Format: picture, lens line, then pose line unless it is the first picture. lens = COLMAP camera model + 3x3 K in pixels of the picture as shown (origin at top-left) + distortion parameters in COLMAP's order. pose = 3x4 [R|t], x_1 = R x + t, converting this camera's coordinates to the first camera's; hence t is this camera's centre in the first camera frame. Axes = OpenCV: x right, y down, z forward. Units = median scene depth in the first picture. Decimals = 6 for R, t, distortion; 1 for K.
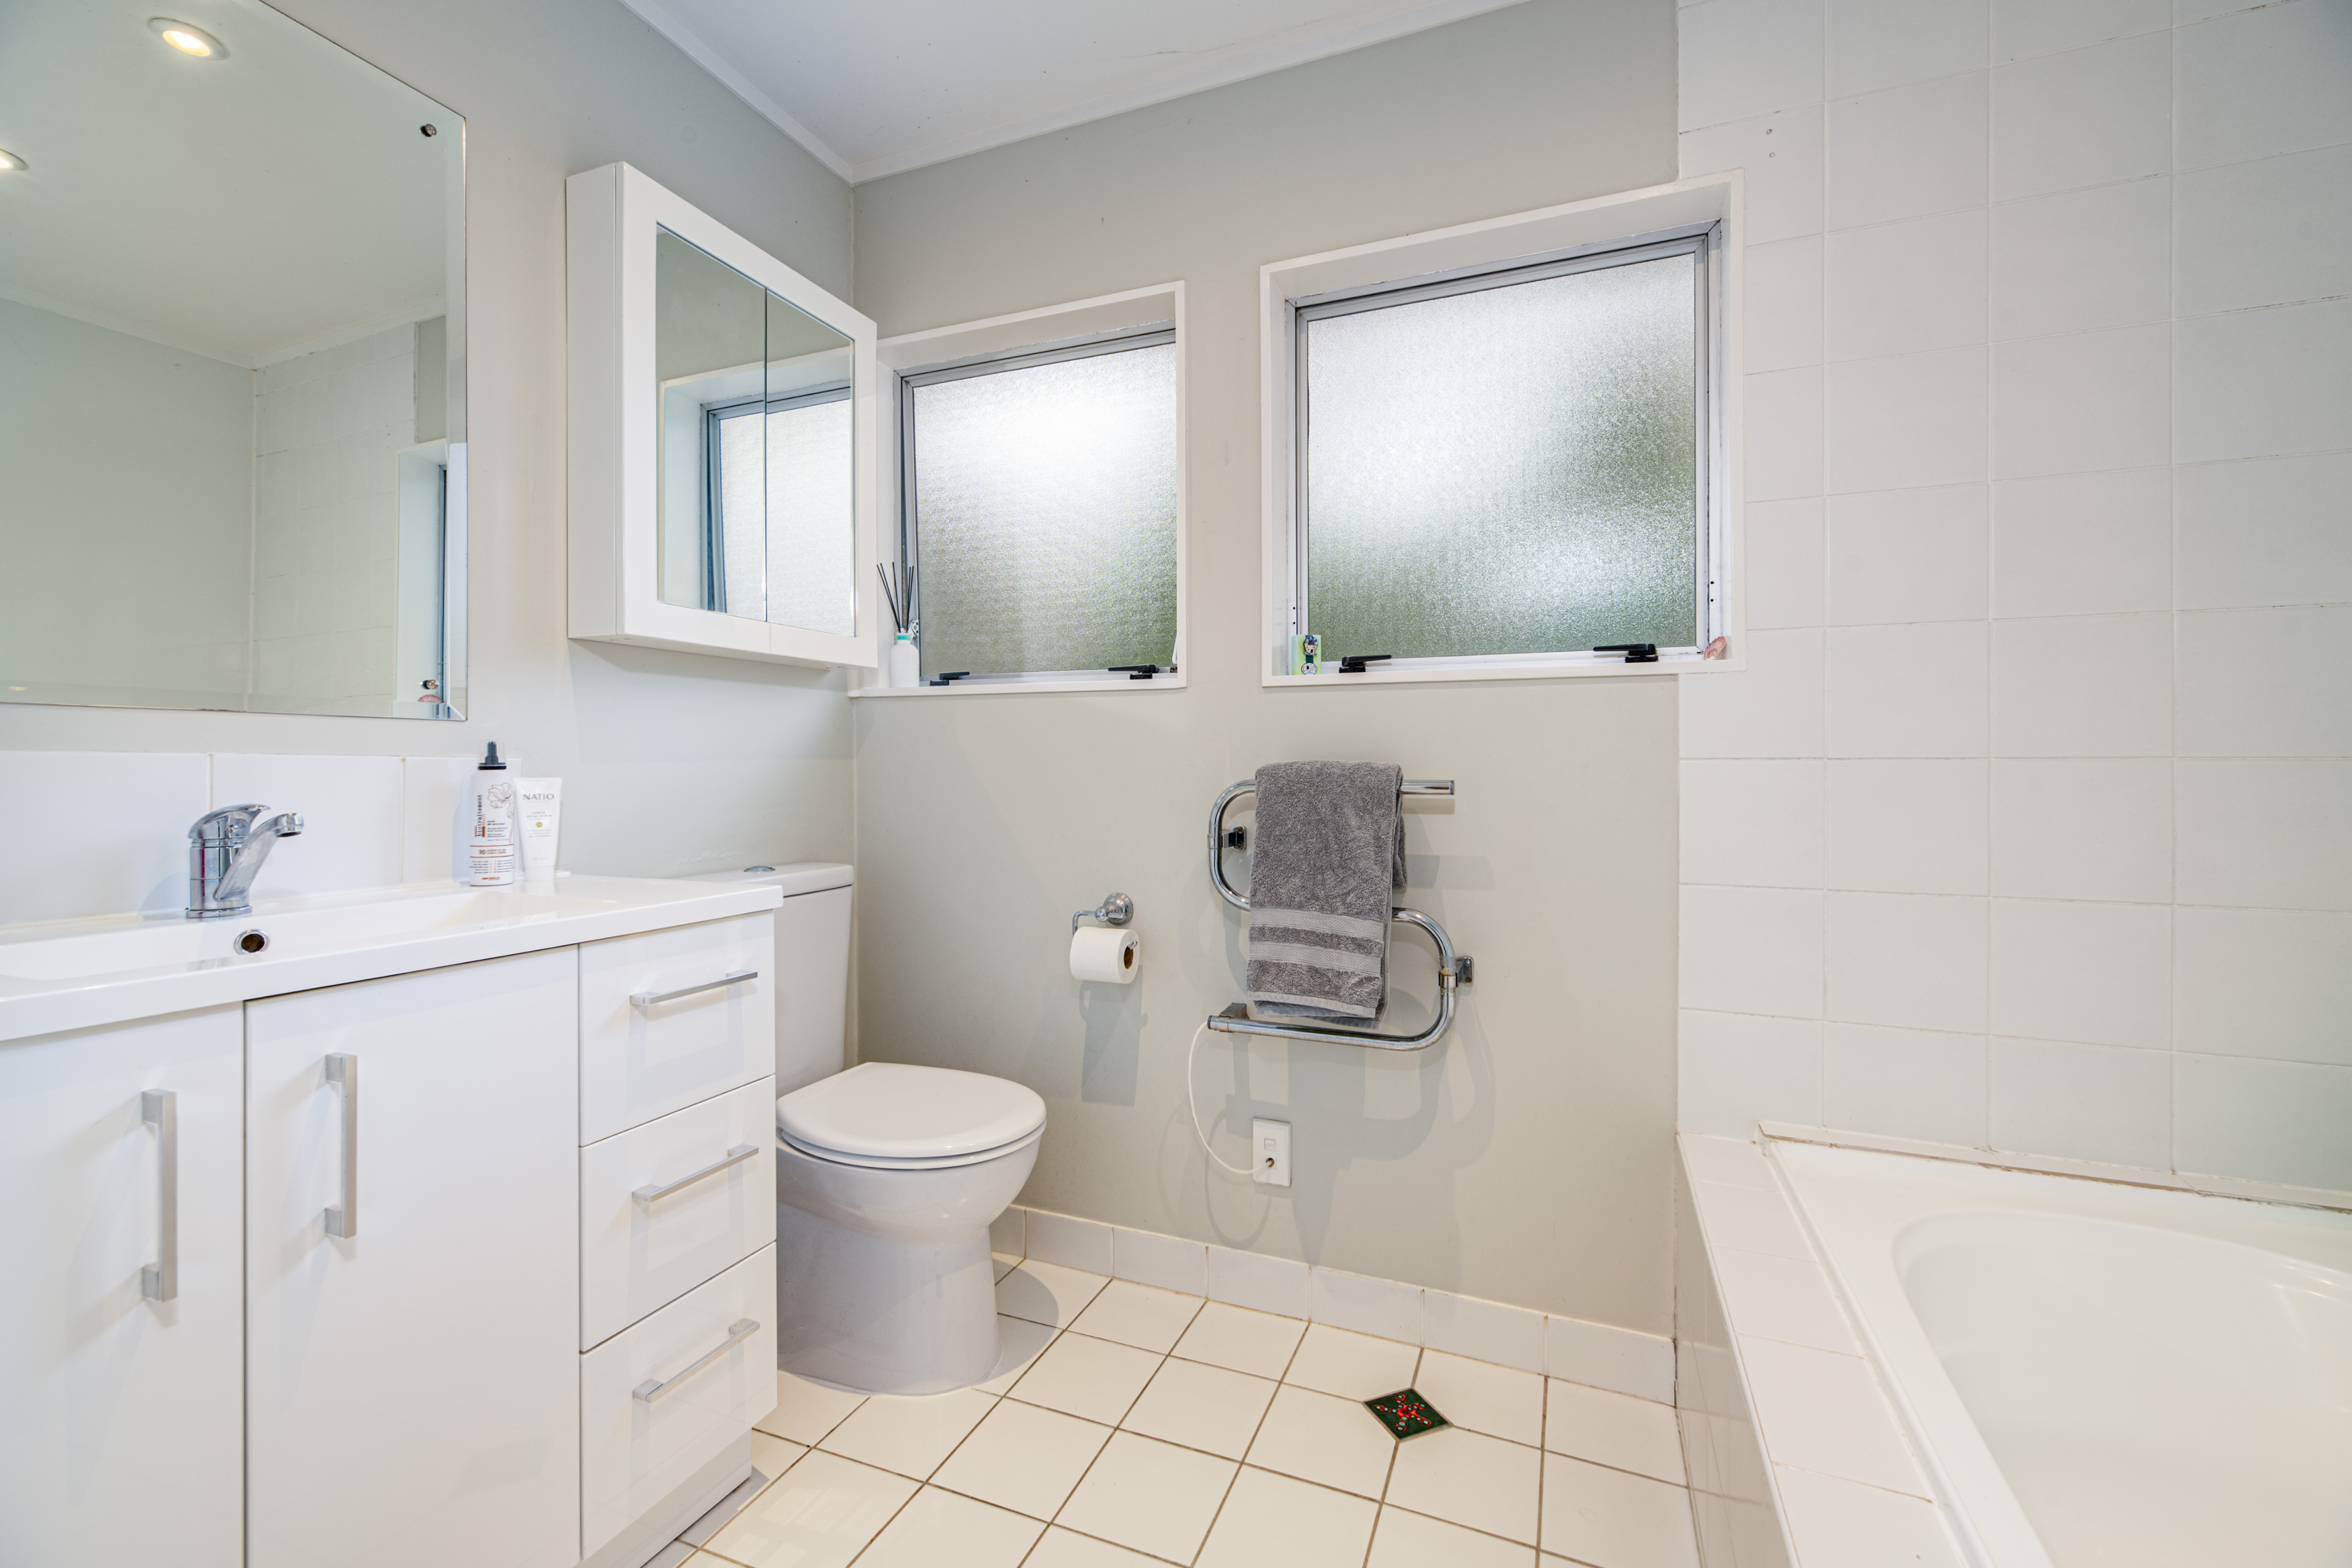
lens RADIAL K [[945.4, 0, 1191.4], [0, 945.4, 785.3], [0, 0, 1]] dist [0.000418, 0.000006]
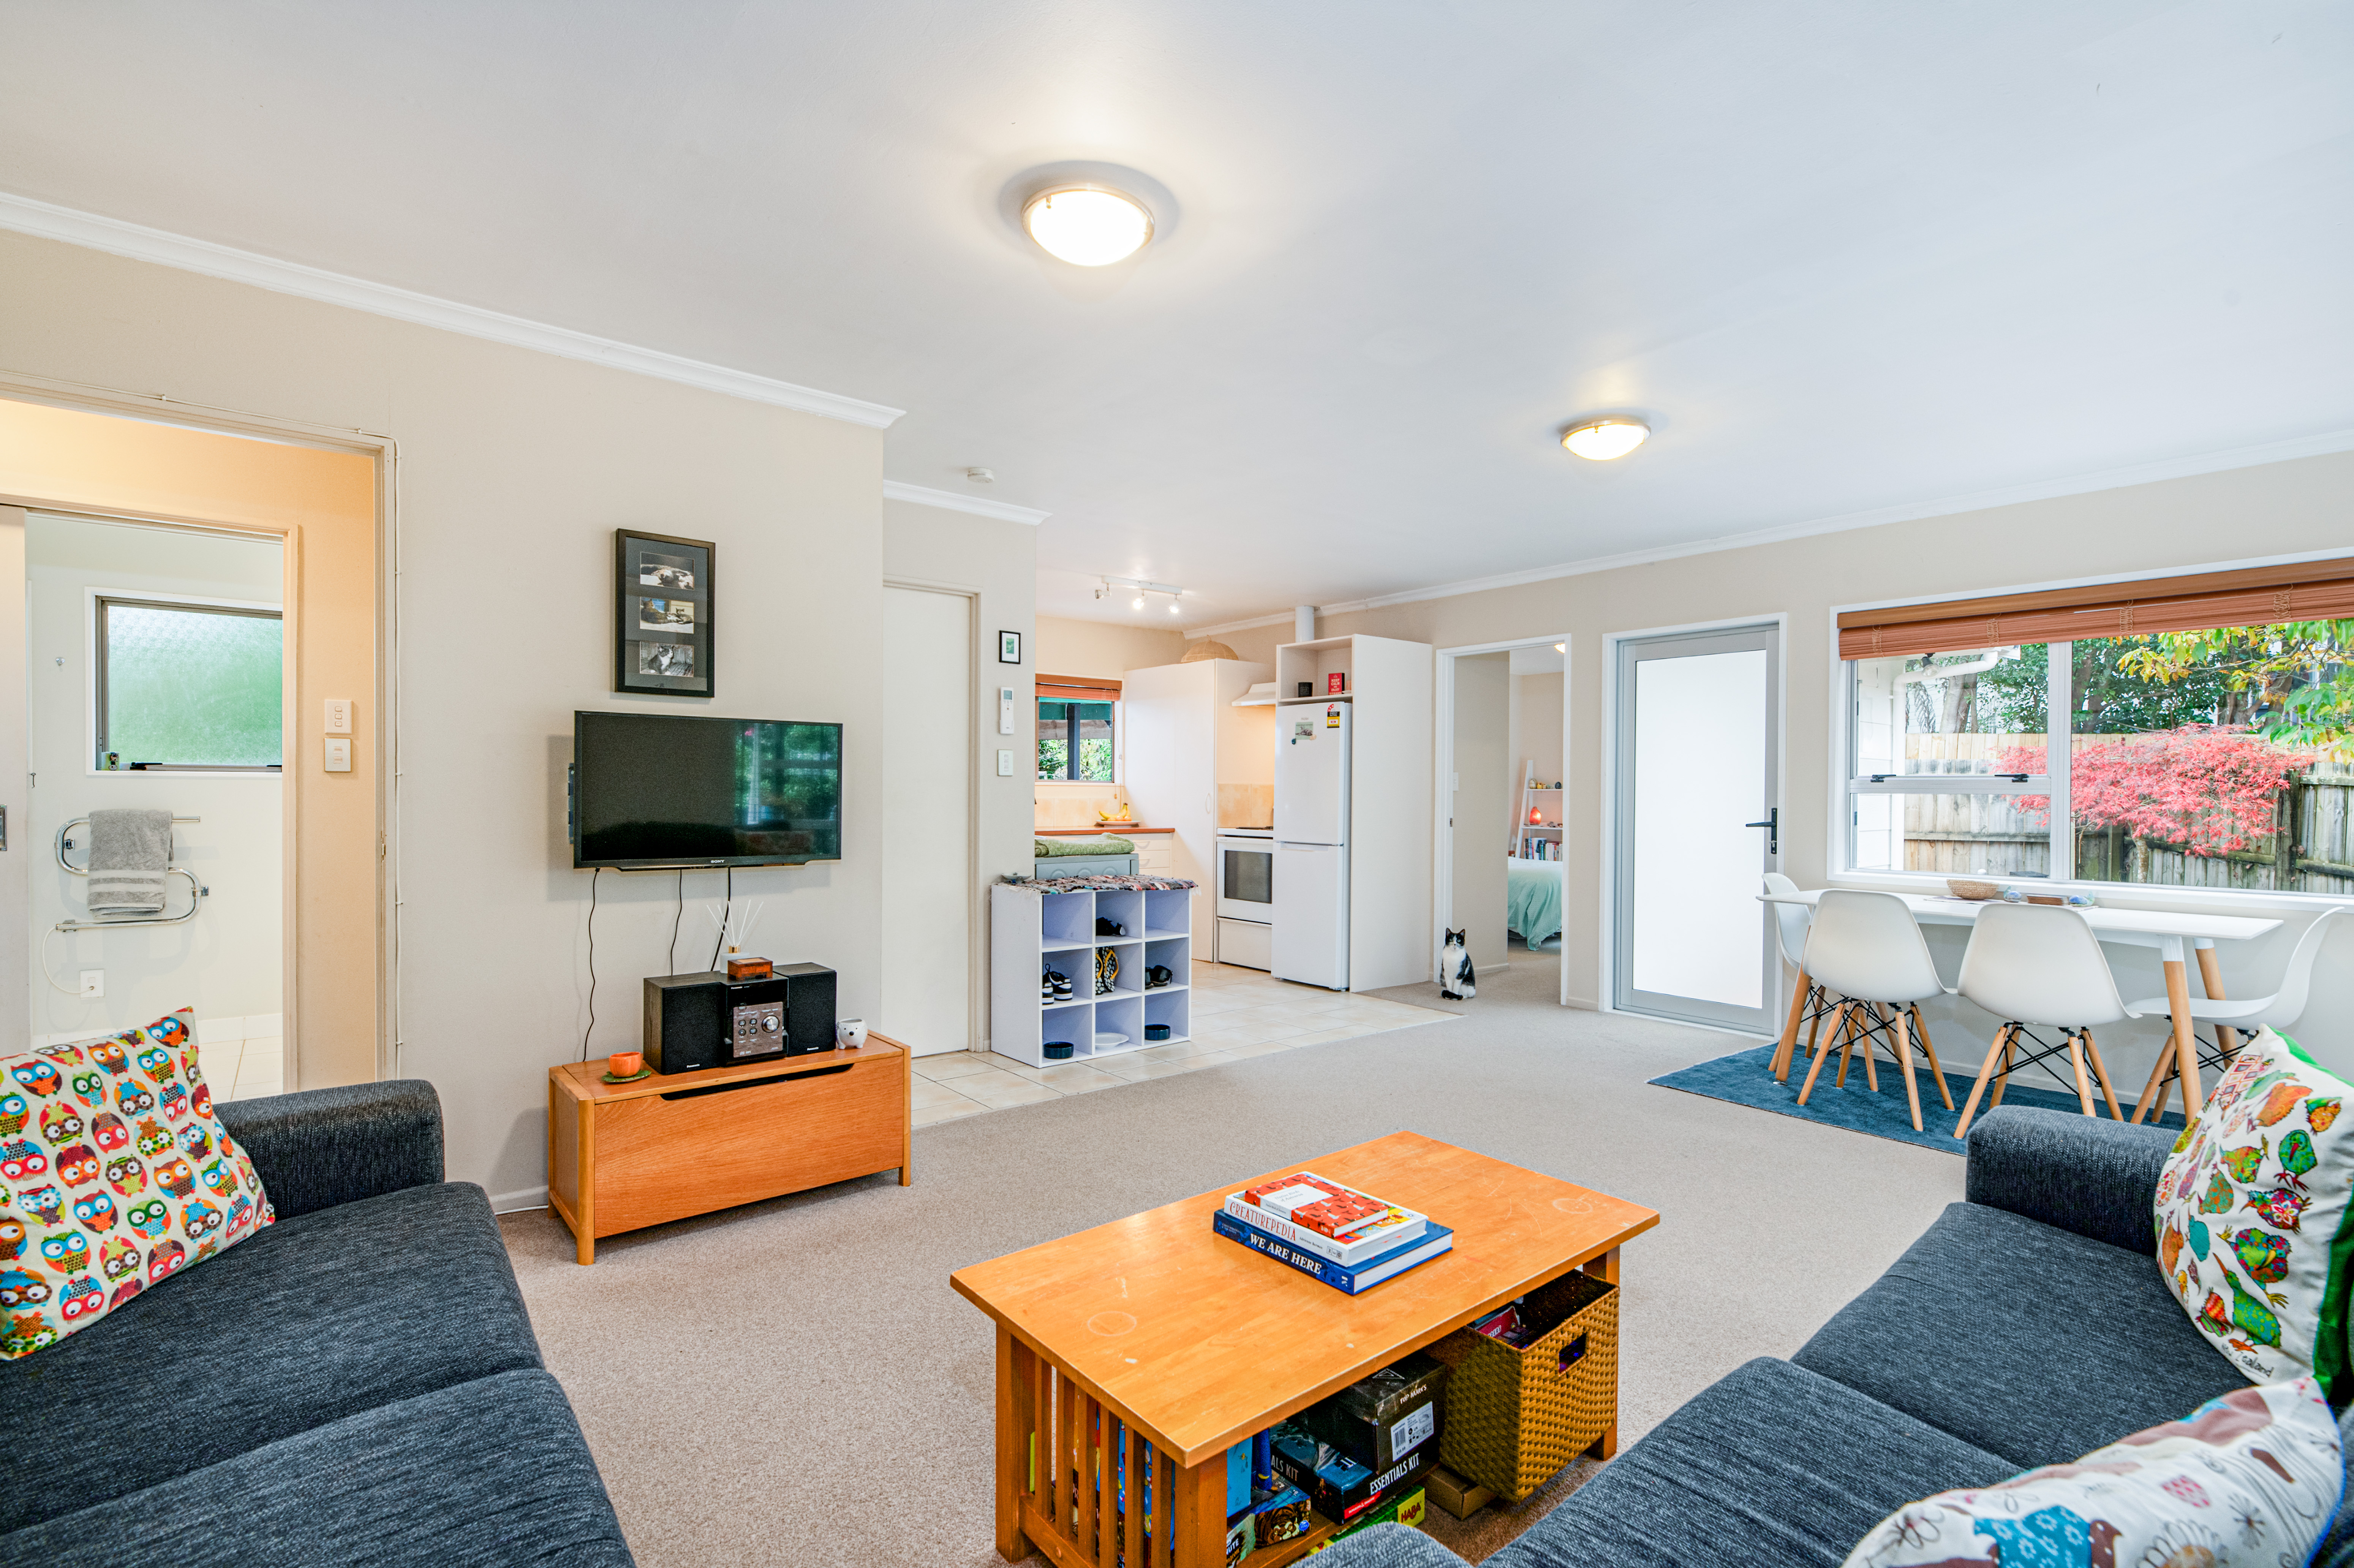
lens RADIAL K [[1073.1, 0, 1178.4], [0, 1073.1, 803.6], [0, 0, 1]] dist [0.000574, -0.000060]
pose [[0.480454, -0.007022, 0.876992, -0.966111], [-0.002003, 0.999957, 0.009103, -0.068729], [-0.877018, -0.006130, 0.480419, -2.631715]]
